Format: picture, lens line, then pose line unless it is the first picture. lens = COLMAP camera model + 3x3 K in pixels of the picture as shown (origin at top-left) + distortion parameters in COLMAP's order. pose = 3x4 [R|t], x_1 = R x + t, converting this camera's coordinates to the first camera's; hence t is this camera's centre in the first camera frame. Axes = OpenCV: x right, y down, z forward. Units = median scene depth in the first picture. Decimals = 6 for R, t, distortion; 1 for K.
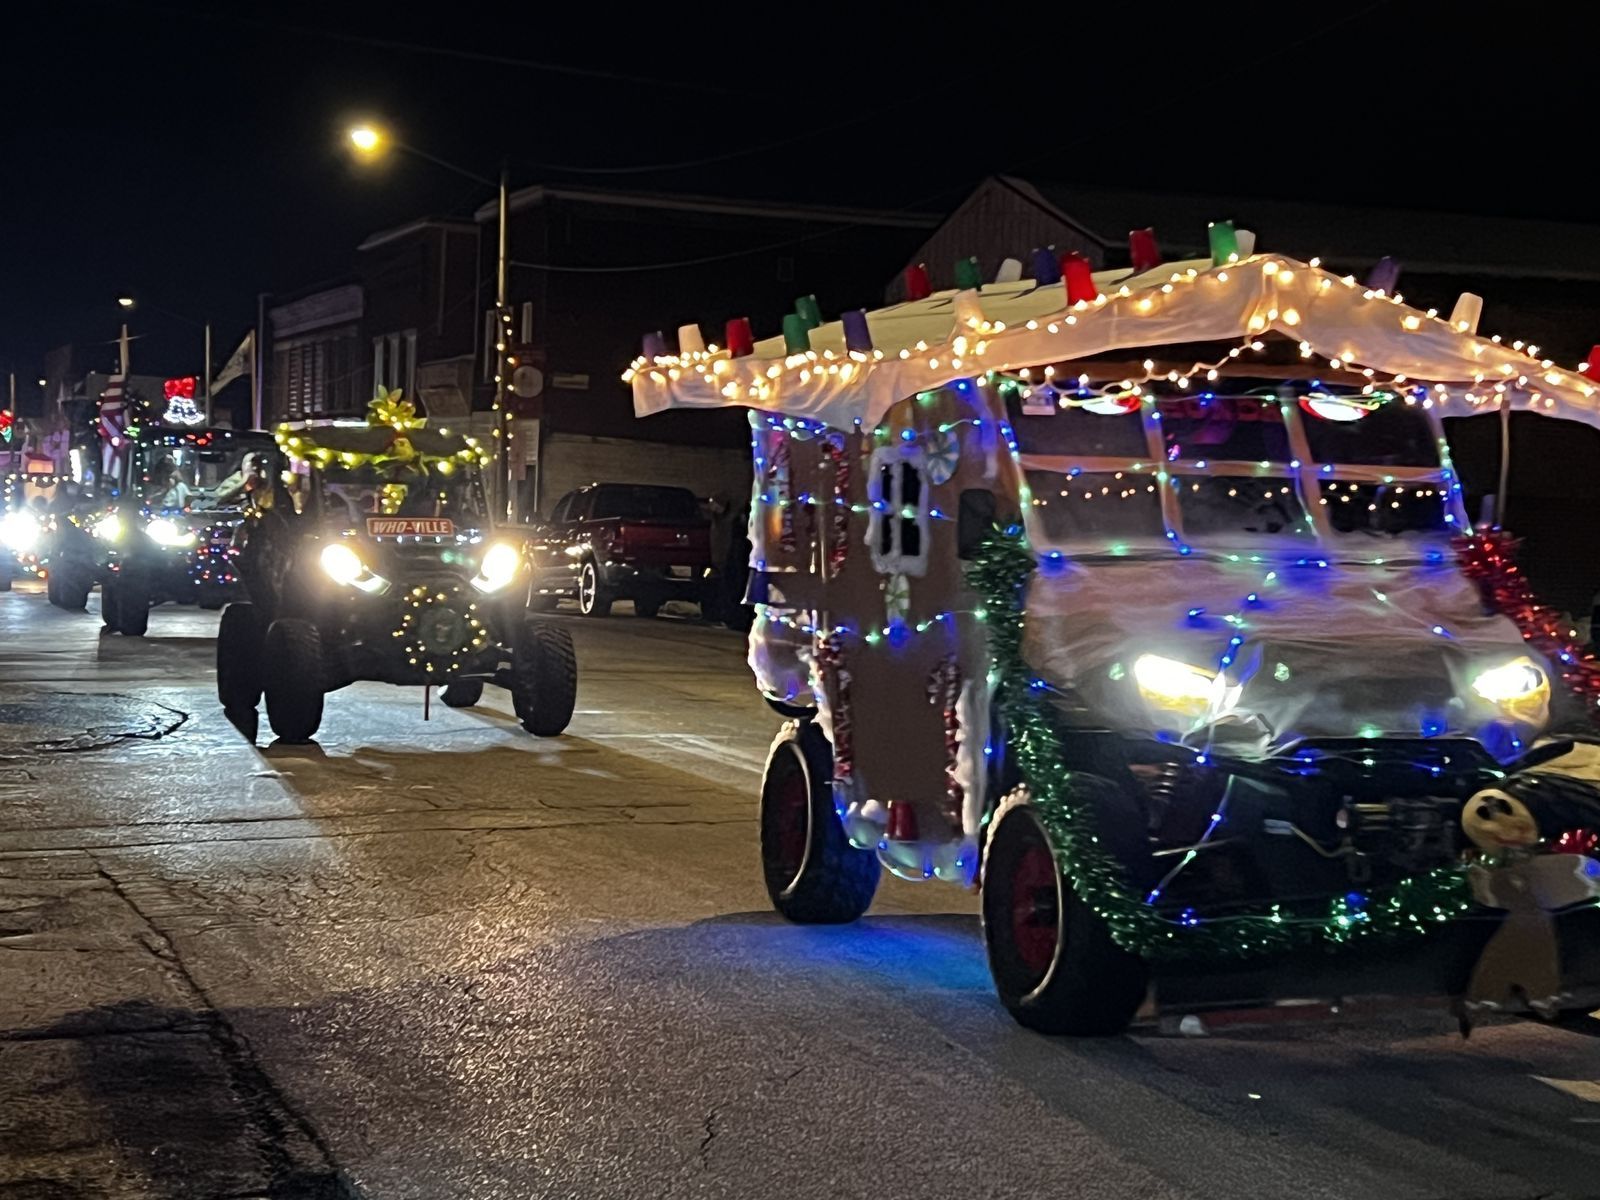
lens RADIAL K [[2802.5, 0, 810.1], [0, 2802.5, 601.7], [0, 0, 1]] dist [0.066532, 0.000000]
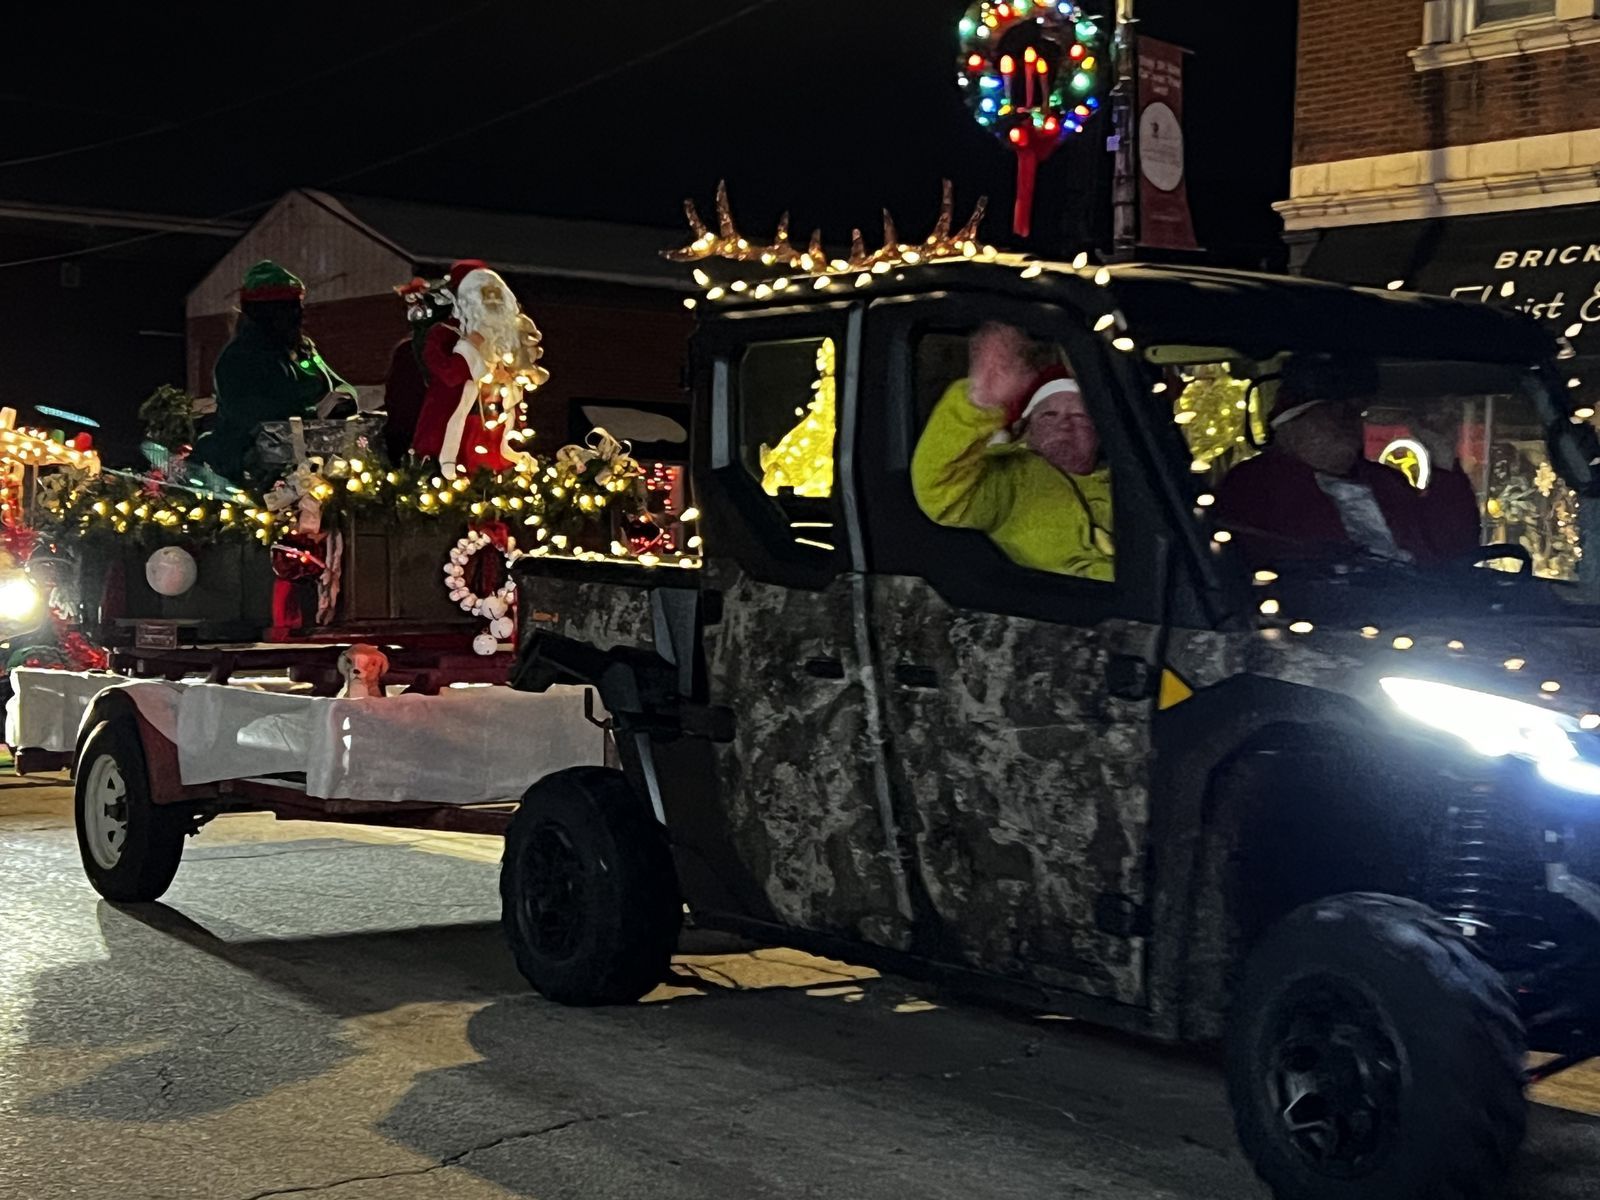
lens RADIAL K [[2802.5, 0, 804.1], [0, 2802.5, 600.6], [0, 0, 1]] dist [0.066532, 0.000000]
pose [[0.969186, -0.016625, 0.245768, -0.005020], [0.017327, 0.999850, -0.000693, 0.000107], [-0.245720, 0.004930, 0.969328, -0.012987]]
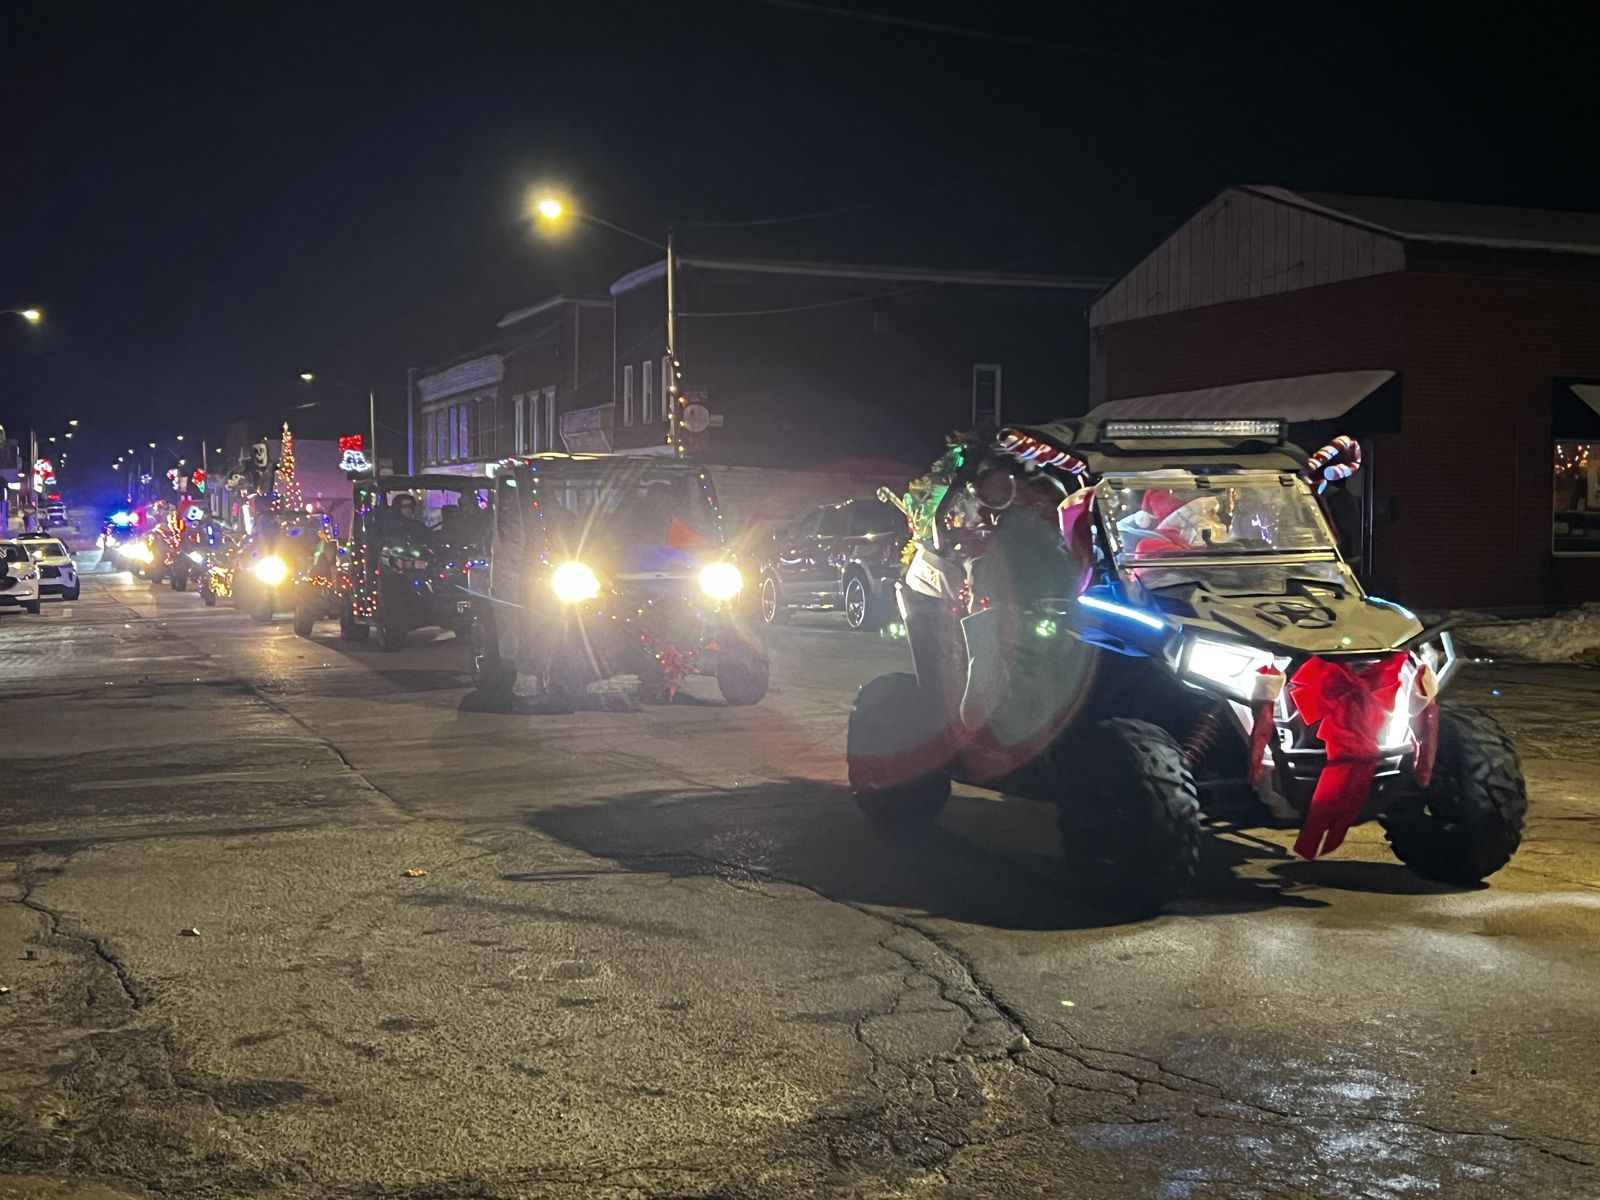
lens RADIAL K [[1939.1, 0, 811.1], [0, 1939.1, 589.3], [0, 0, 1]] dist [0.074578, 0.000000]
pose [[0.999006, -0.034561, 0.028153, -0.060474], [0.034513, 0.999402, 0.002204, -0.006249], [-0.028213, -0.001230, 0.999601, 0.155254]]
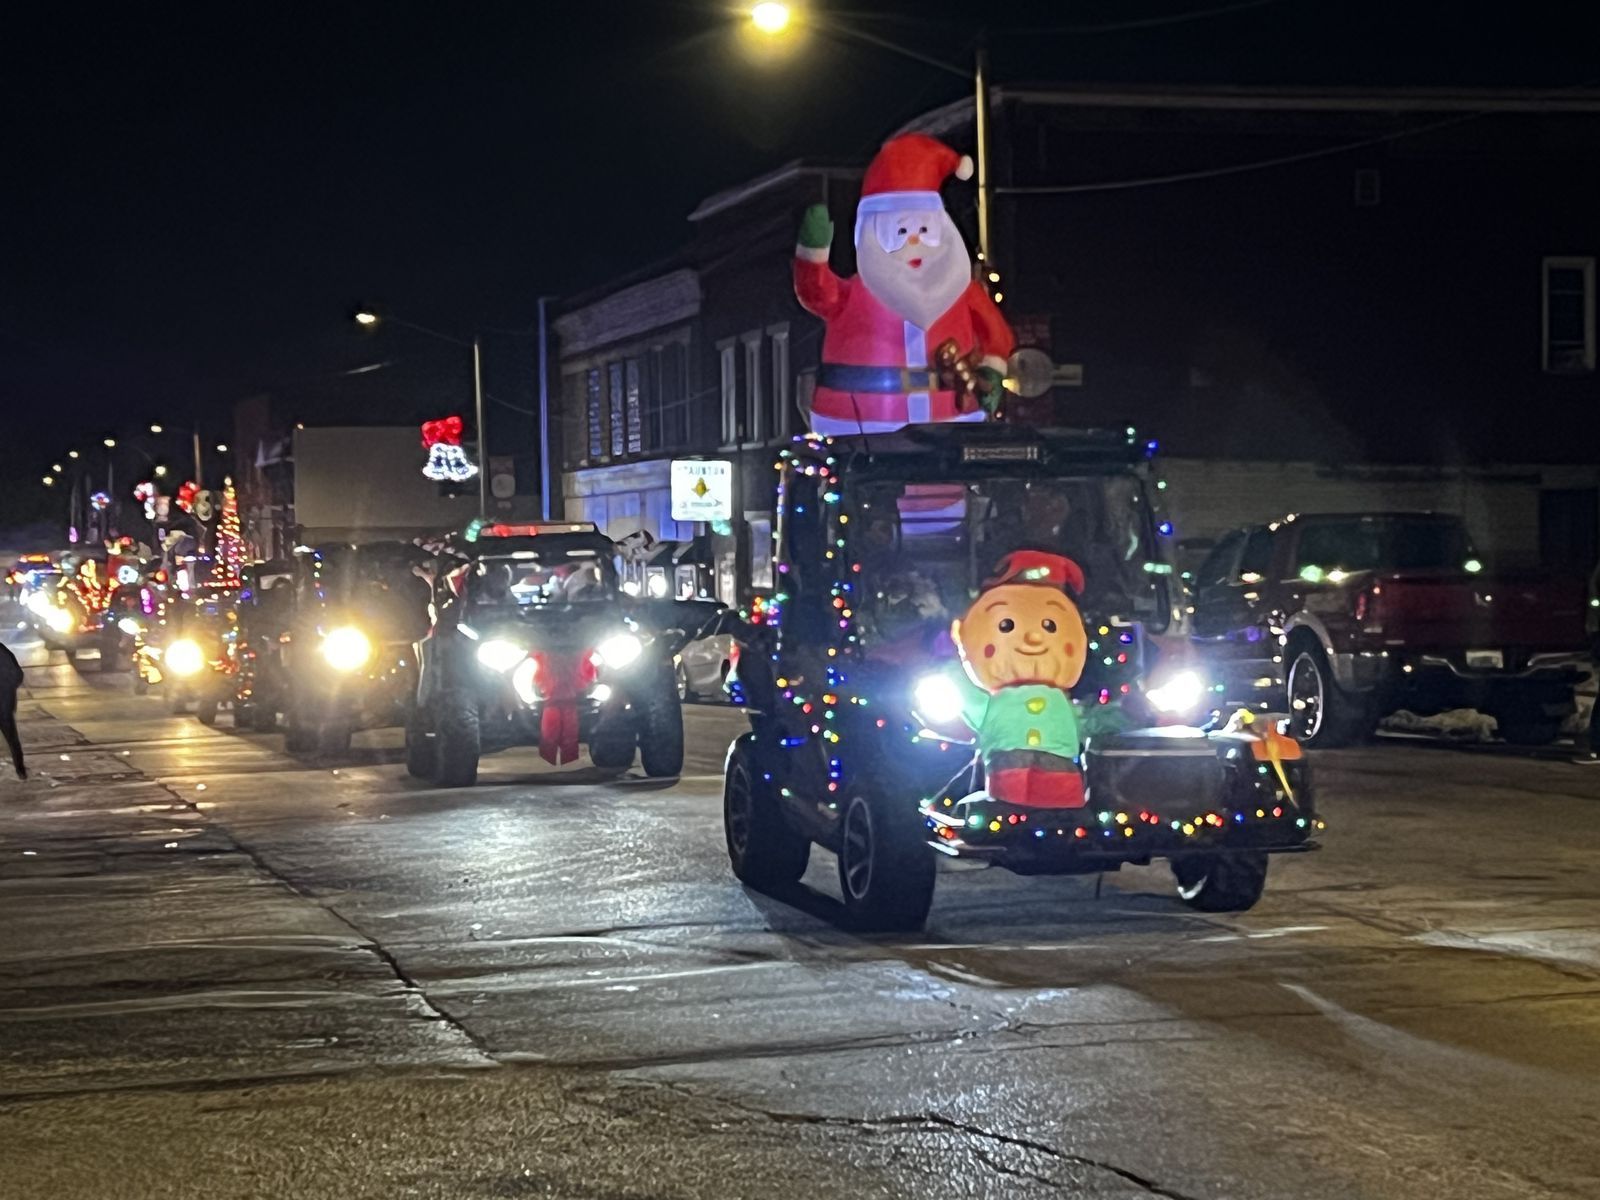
lens RADIAL K [[3499.4, 0, 801.5], [0, 3499.4, 613.5], [0, 0, 1]] dist [0.211018, 0.000000]
pose [[0.993205, -0.053794, -0.103195, -0.055984], [0.051873, 0.998428, -0.021218, -0.006321], [0.104174, 0.015721, 0.994435, 0.144222]]
